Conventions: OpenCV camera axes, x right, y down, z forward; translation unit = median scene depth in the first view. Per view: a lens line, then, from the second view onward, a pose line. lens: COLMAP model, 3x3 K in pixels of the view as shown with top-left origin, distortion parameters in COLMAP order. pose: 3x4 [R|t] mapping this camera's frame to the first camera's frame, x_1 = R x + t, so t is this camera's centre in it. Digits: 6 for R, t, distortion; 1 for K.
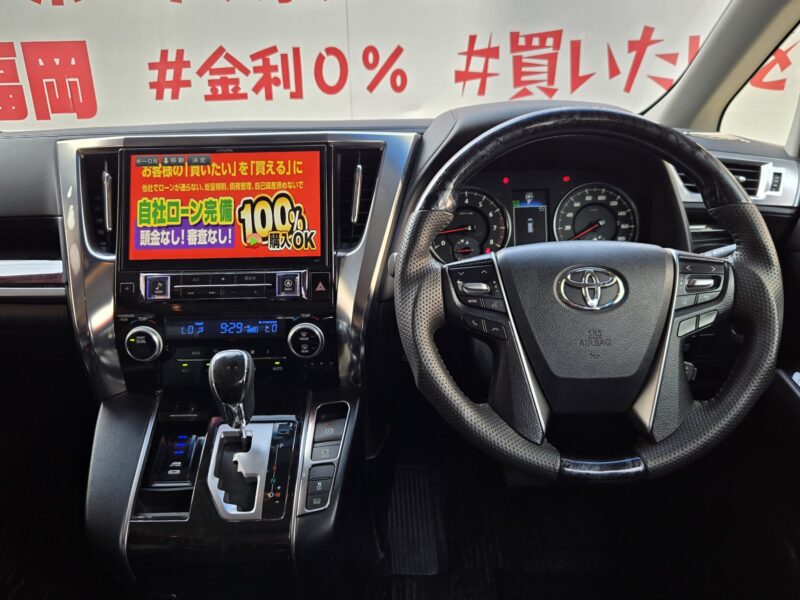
lens RADIAL K [[676.9, 0, 385.1], [0, 676.9, 295.3], [0, 0, 1]] dist [0.045646, -0.032347]
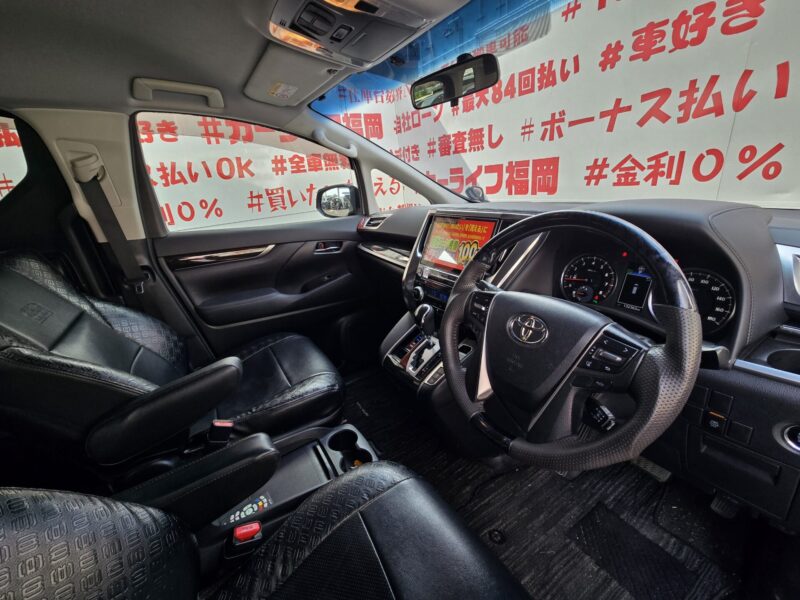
lens RADIAL K [[323.1, 0, 413.5], [0, 323.1, 298.0], [0, 0, 1]] dist [-0.004476, 0.000327]
pose [[0.560533, 0.273544, -0.781649, 0.556279], [-0.217885, 0.959330, 0.179476, -0.120766], [0.798955, 0.069707, 0.597338, 0.276690]]
